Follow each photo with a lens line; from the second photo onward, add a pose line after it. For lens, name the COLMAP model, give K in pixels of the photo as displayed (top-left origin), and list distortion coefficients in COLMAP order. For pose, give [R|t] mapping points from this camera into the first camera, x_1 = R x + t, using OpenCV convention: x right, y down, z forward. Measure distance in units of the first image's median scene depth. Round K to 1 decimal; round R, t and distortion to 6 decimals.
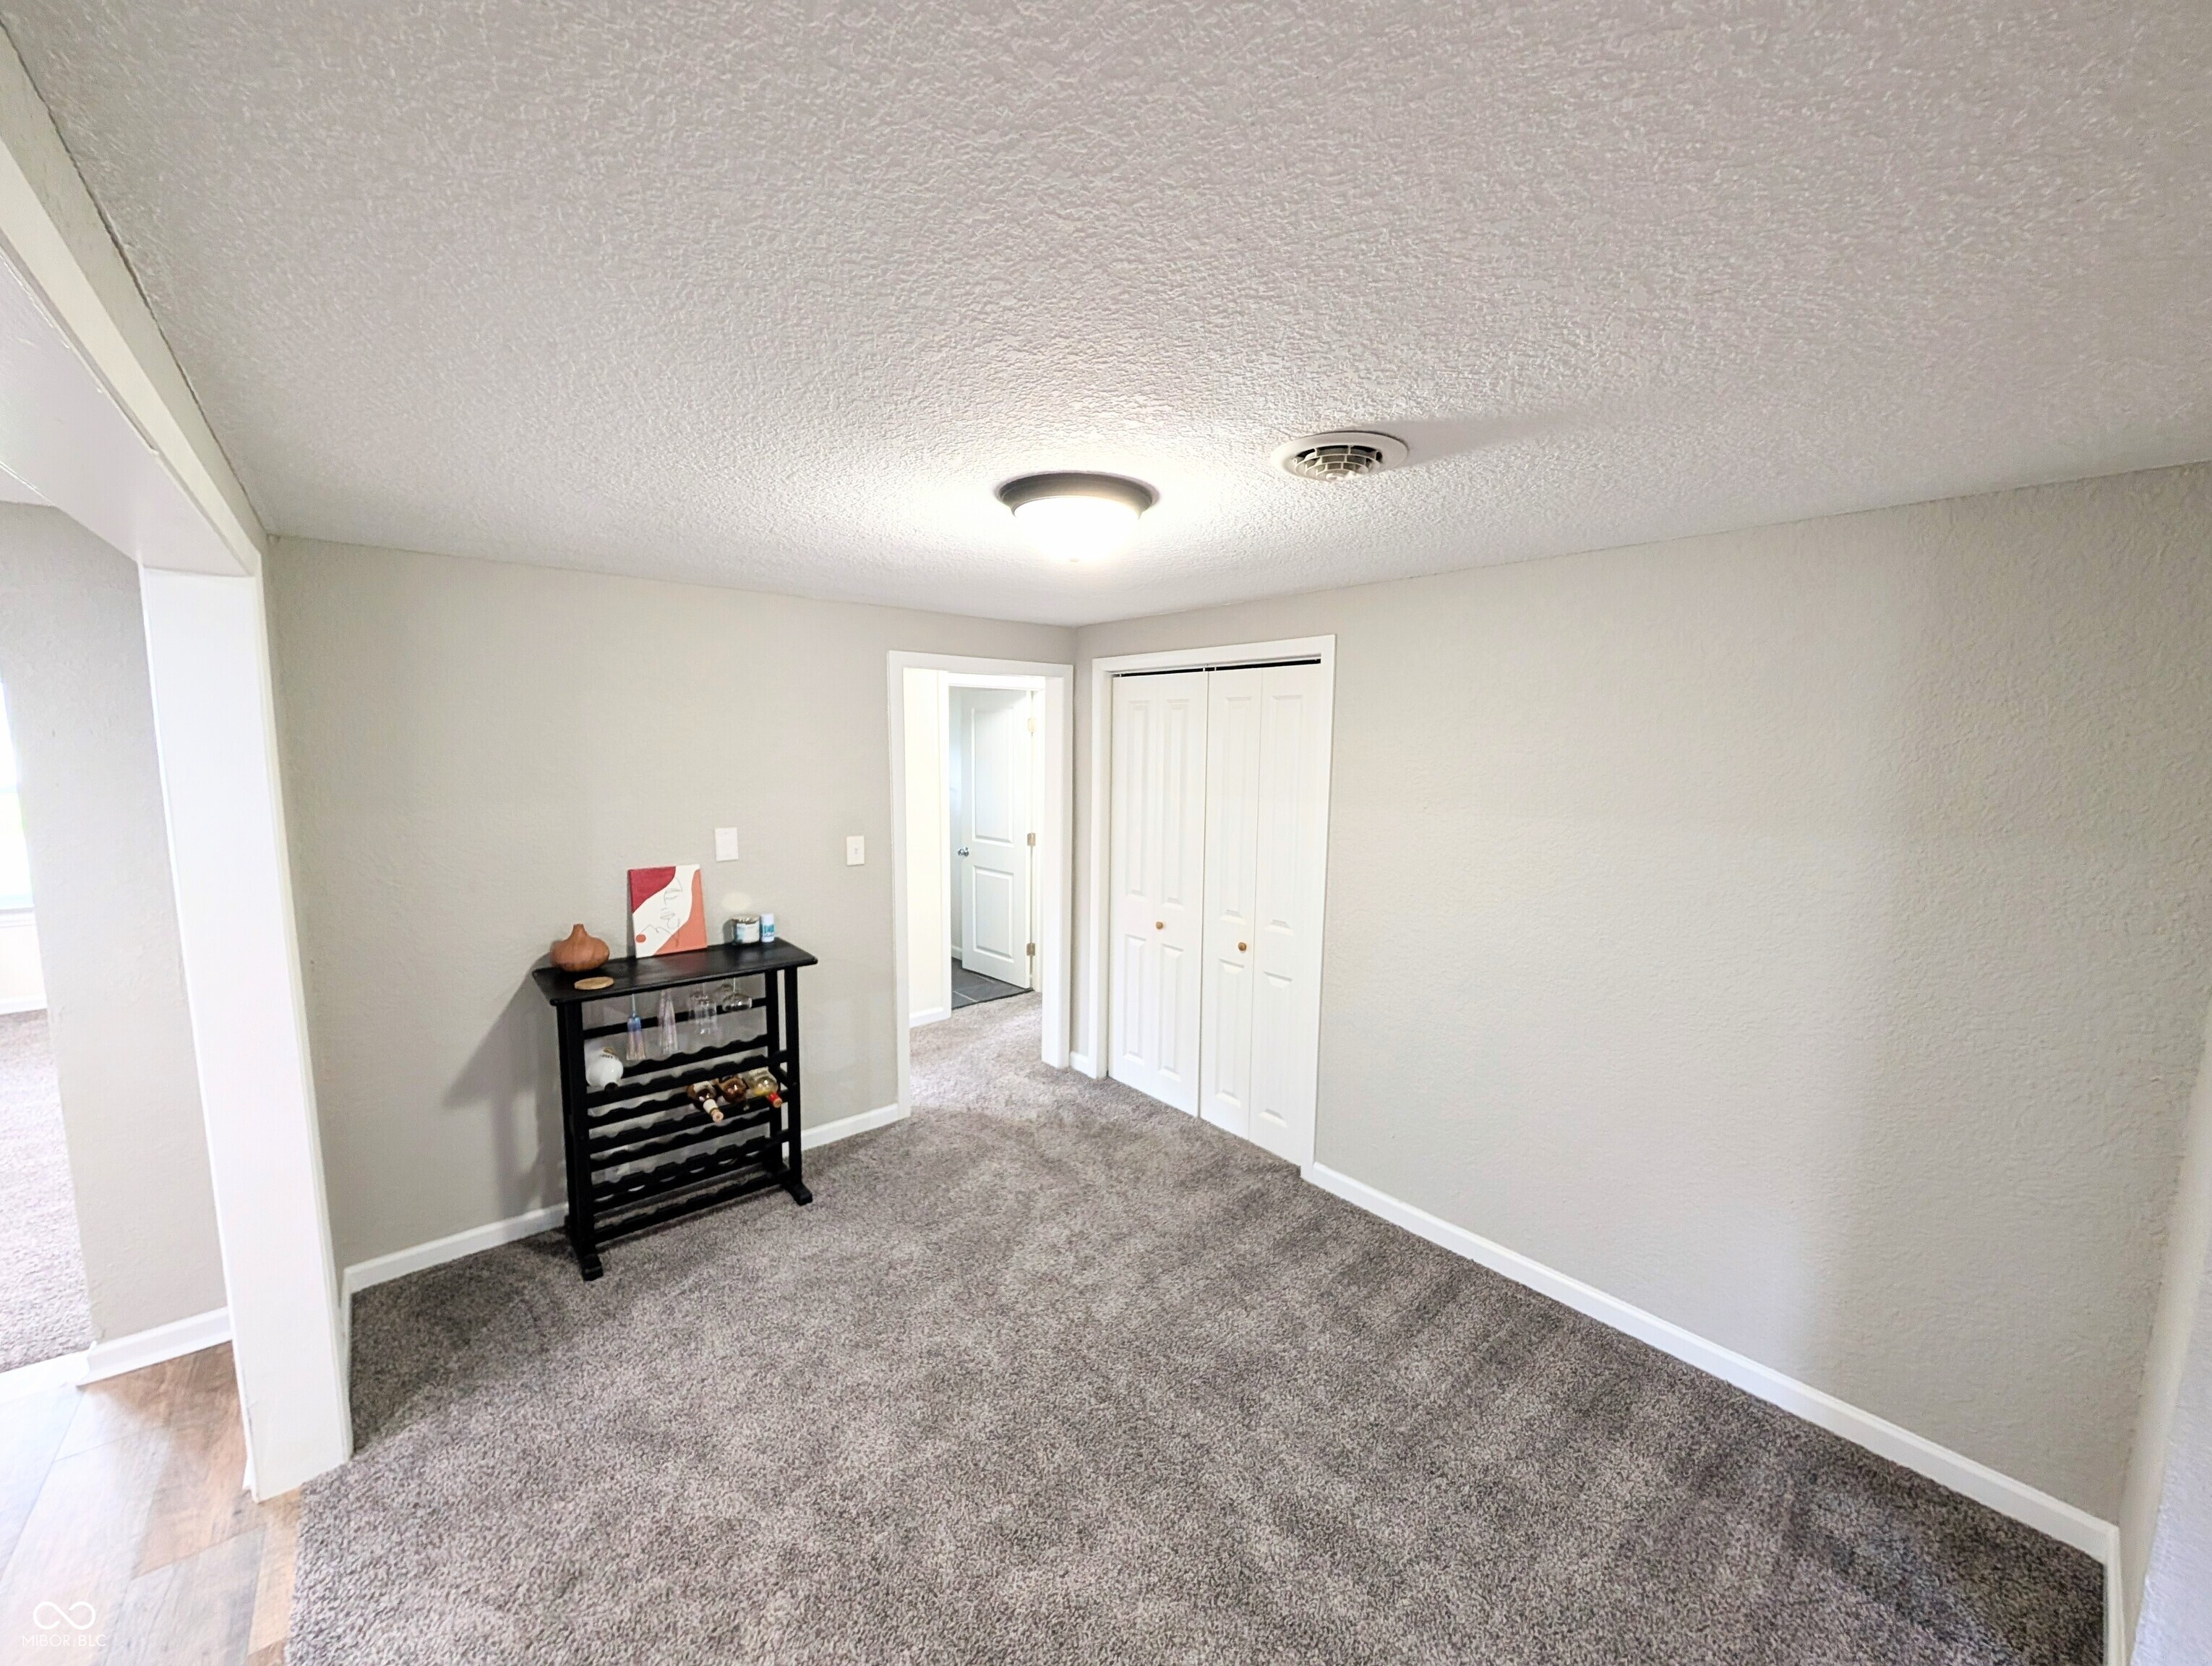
lens RADIAL K [[833.8, 0, 1111.0], [0, 833.8, 835.4], [0, 0, 1]] dist [0.000205, 0.000143]
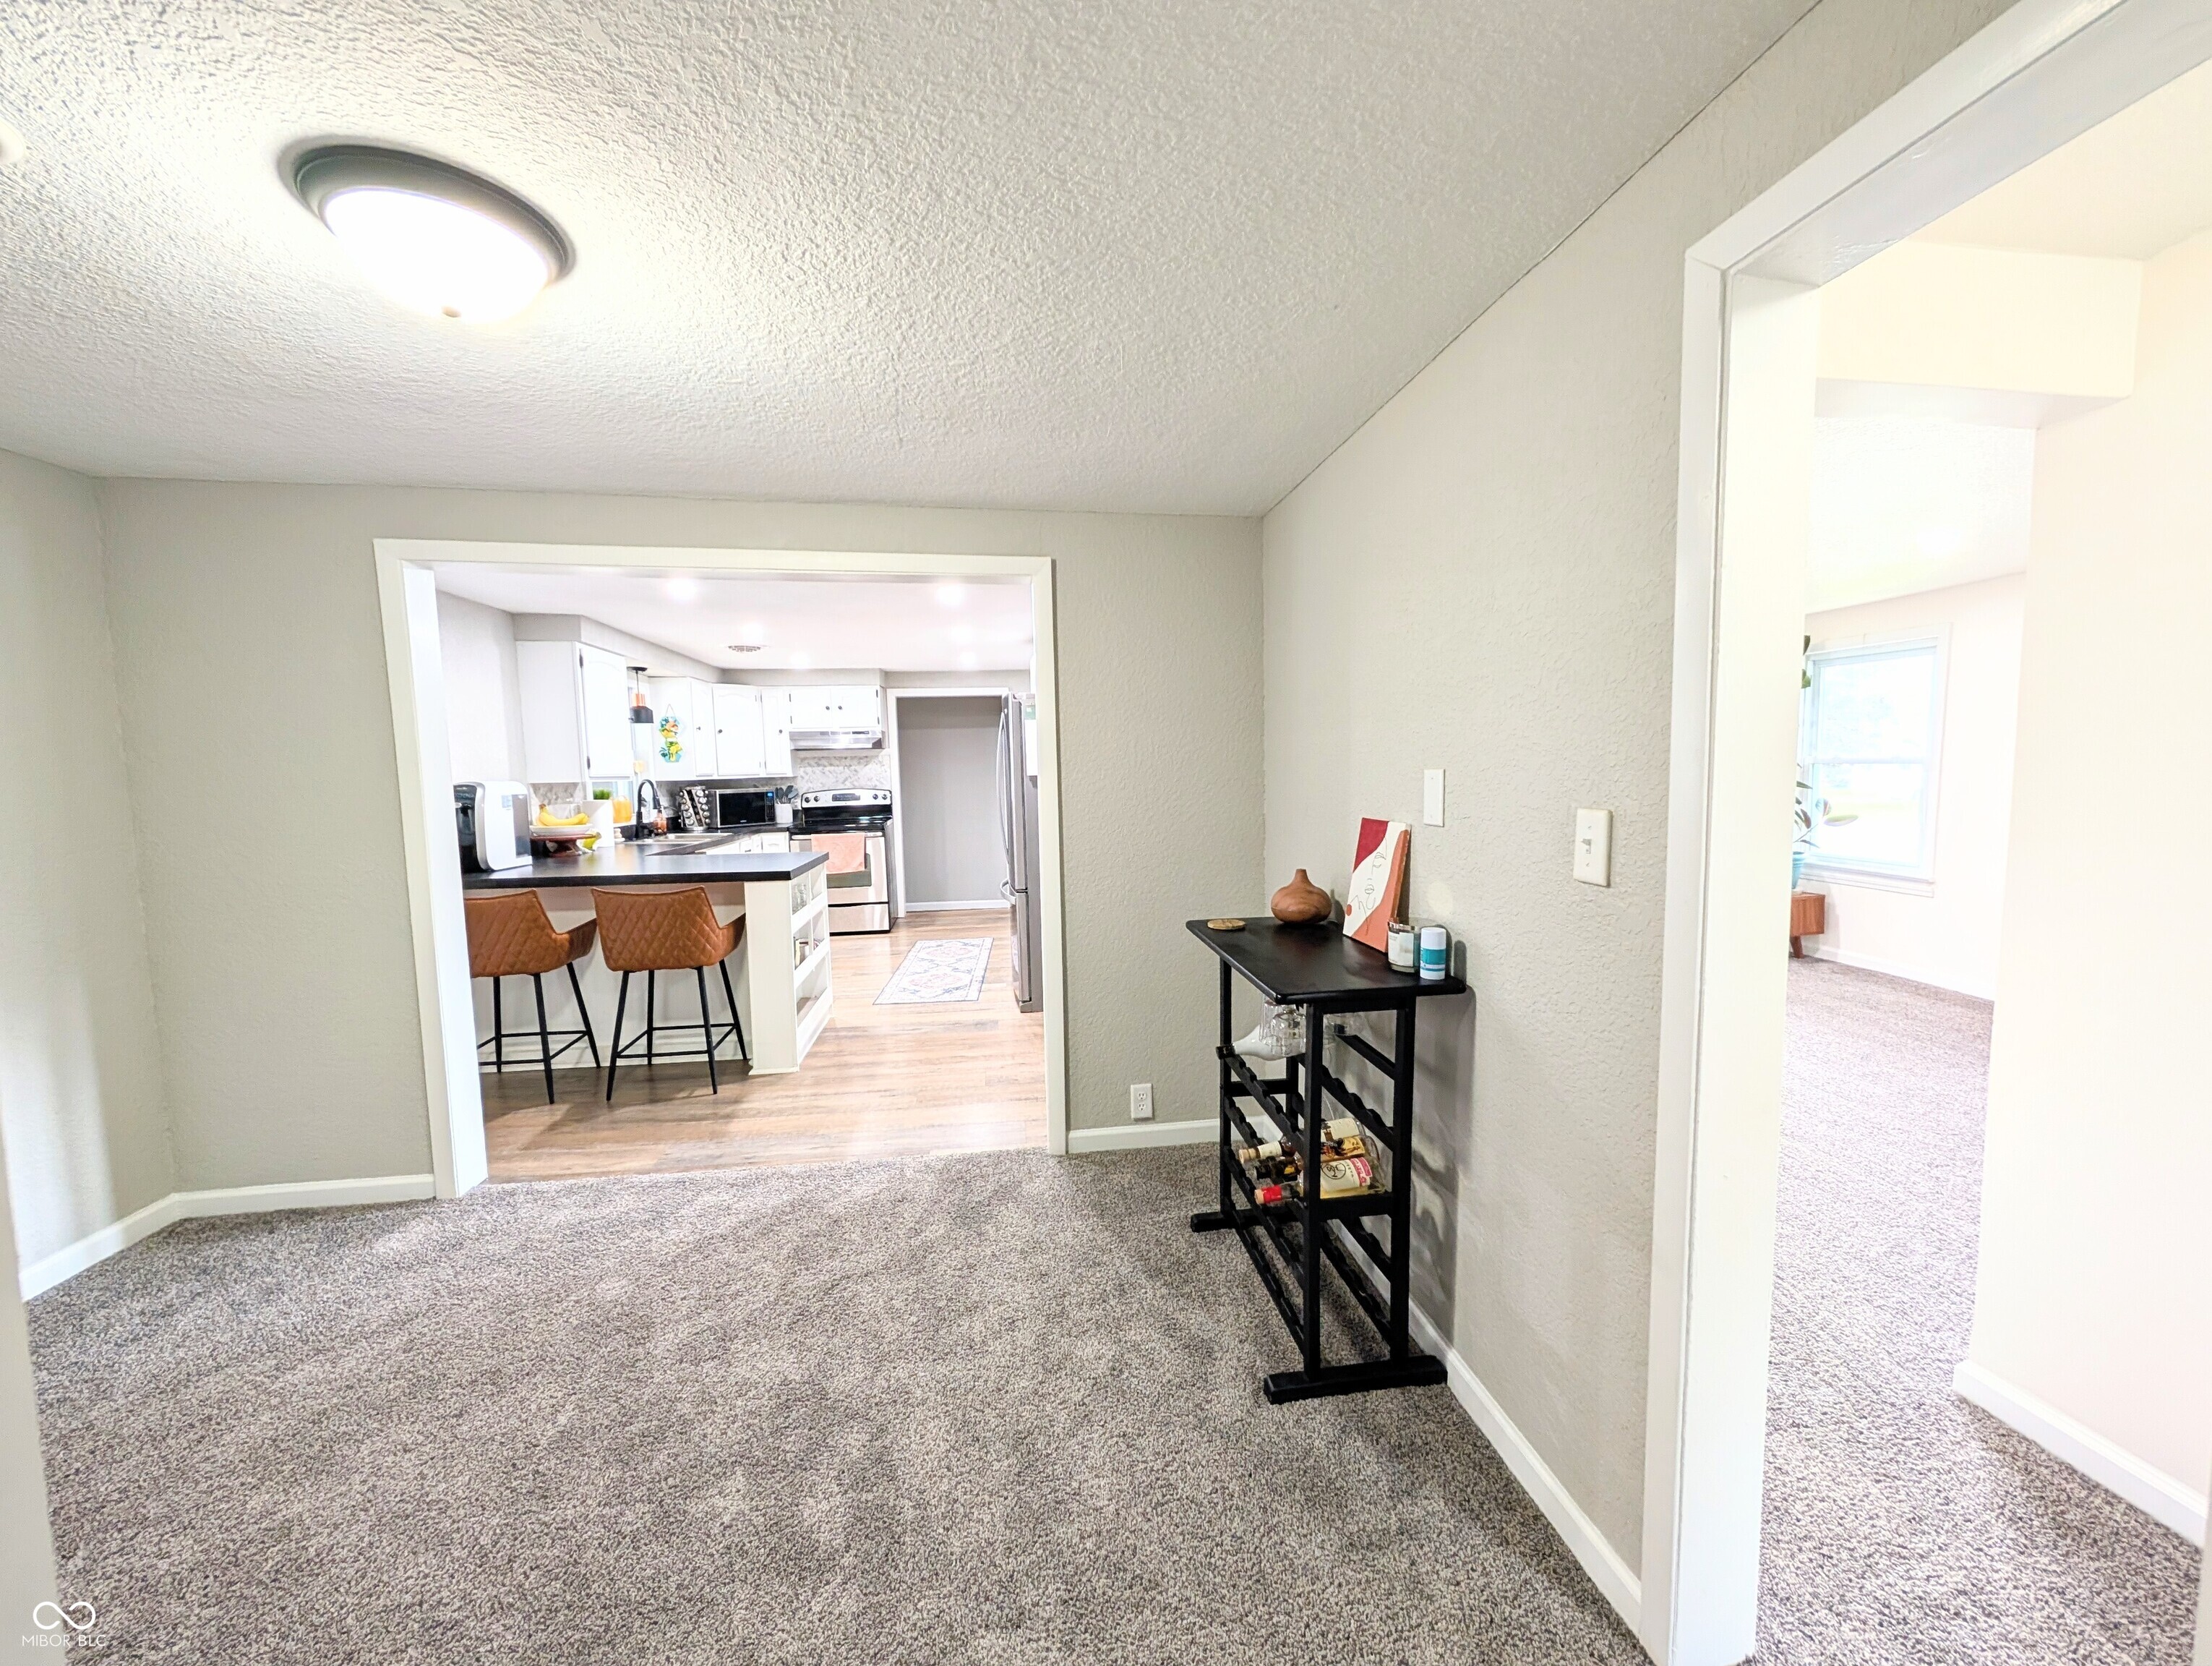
lens RADIAL K [[833.8, 0, 1111.0], [0, 833.8, 835.4], [0, 0, 1]] dist [0.000205, 0.000143]
pose [[-0.542797, 0.060495, -0.837683, 0.169627], [-0.091836, 0.987147, 0.130796, -0.019779], [0.834828, 0.147925, -0.530264, 1.185030]]
